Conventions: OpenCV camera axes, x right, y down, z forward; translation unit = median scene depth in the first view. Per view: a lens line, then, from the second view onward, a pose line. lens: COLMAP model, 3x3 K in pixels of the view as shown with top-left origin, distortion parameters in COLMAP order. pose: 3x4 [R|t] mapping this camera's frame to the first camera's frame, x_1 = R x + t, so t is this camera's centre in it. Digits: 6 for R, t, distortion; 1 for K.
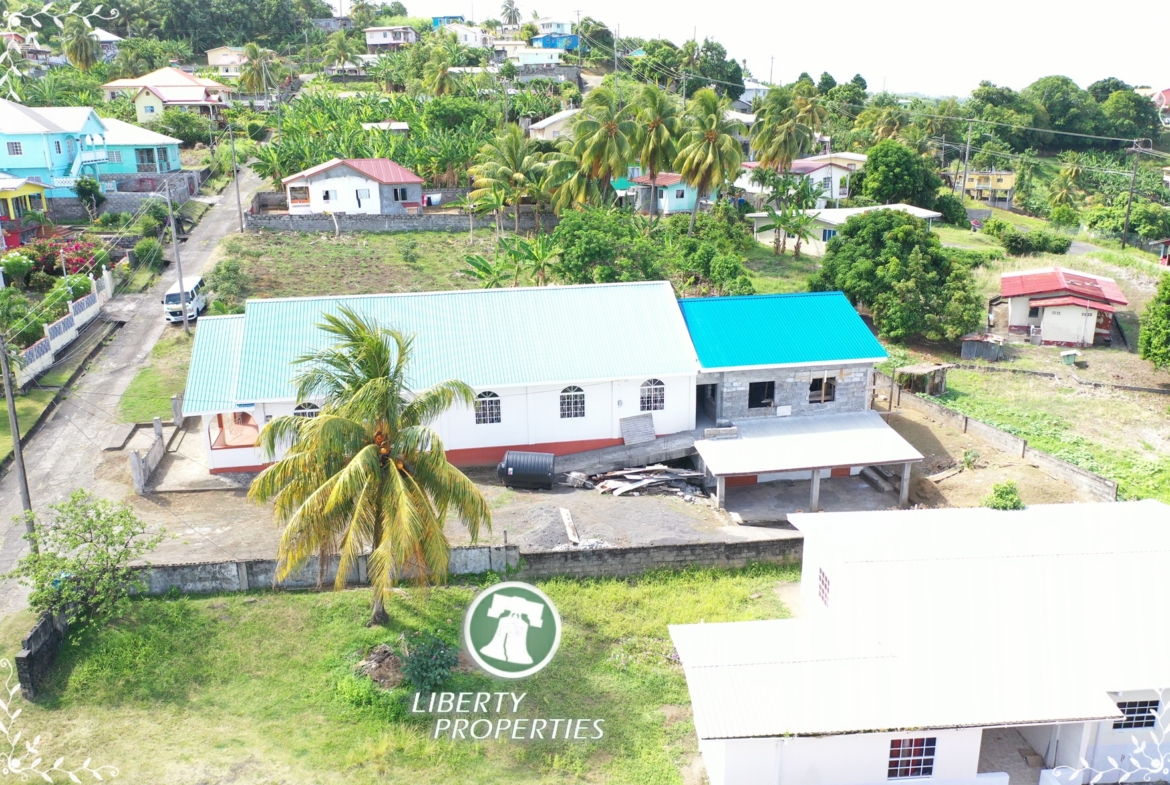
lens RADIAL K [[933.2, 0, 587.0], [0, 933.2, 392.6], [0, 0, 1]] dist [-0.002052, 0.001563]
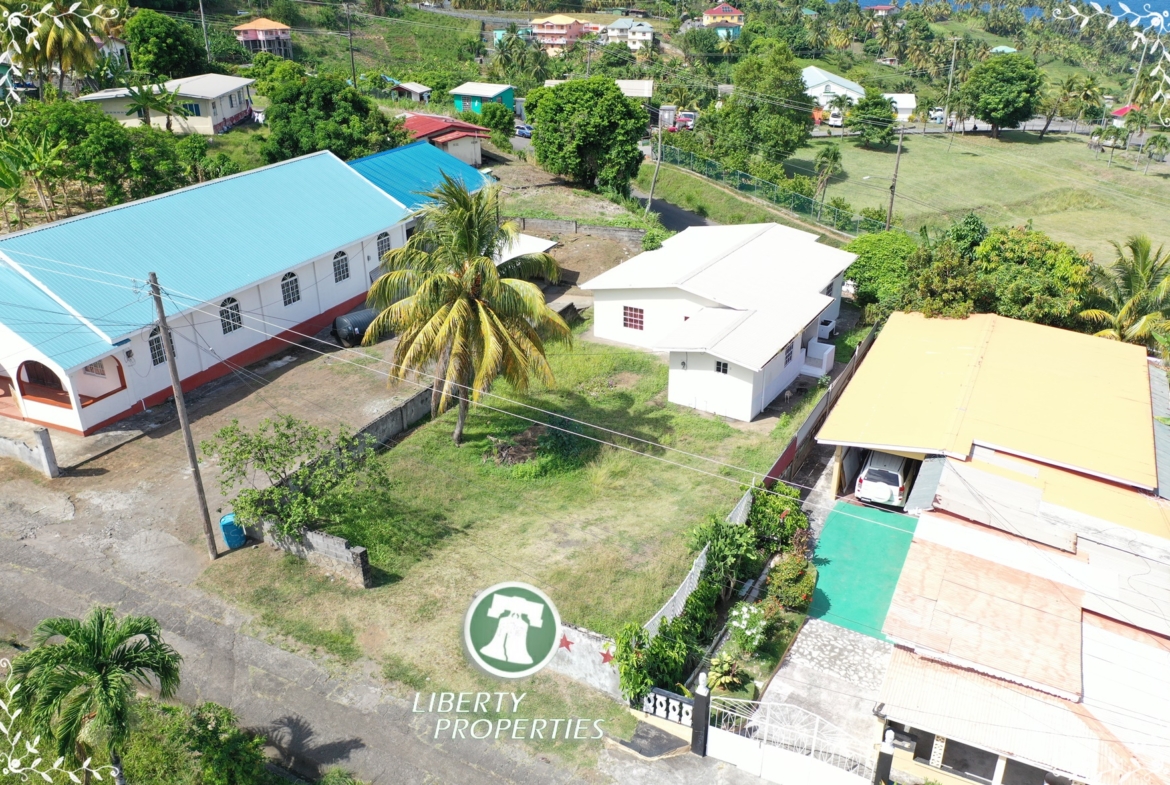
lens RADIAL K [[933.2, 0, 583.1], [0, 933.2, 393.8], [0, 0, 1]] dist [-0.002052, 0.001563]
pose [[0.569110, -0.336443, 0.750280, -0.581260], [0.233392, 0.941027, 0.244944, -0.040906], [-0.788443, 0.035709, 0.614071, 0.073563]]
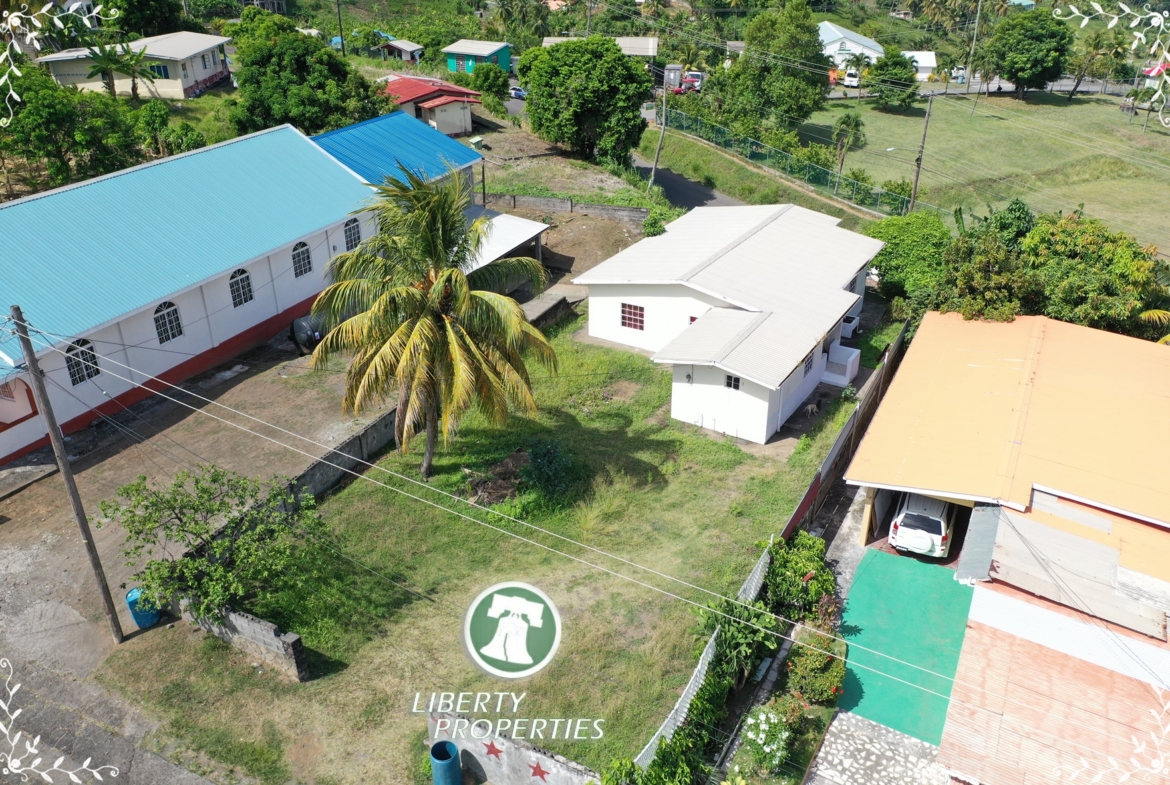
lens RADIAL K [[933.2, 0, 585.8], [0, 933.2, 392.5], [0, 0, 1]] dist [-0.002052, 0.001563]
pose [[0.571177, -0.368379, 0.733521, -0.486966], [0.233579, 0.929636, 0.284986, -0.054565], [-0.786891, 0.008558, 0.617033, 0.124415]]
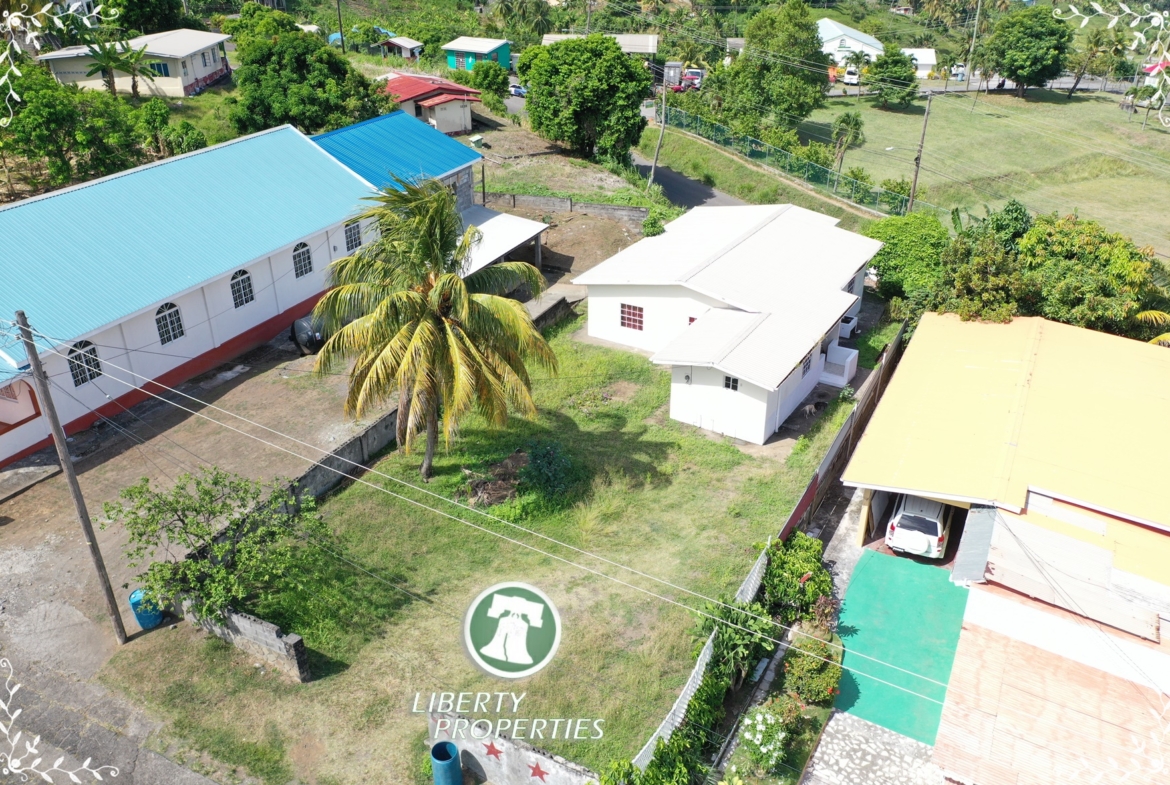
lens RADIAL K [[933.2, 0, 585.7], [0, 933.2, 392.4], [0, 0, 1]] dist [-0.002052, 0.001563]
pose [[0.571248, -0.371424, 0.731929, -0.488148], [0.232978, 0.928449, 0.289317, -0.059013], [-0.787018, 0.005252, 0.616908, 0.121777]]
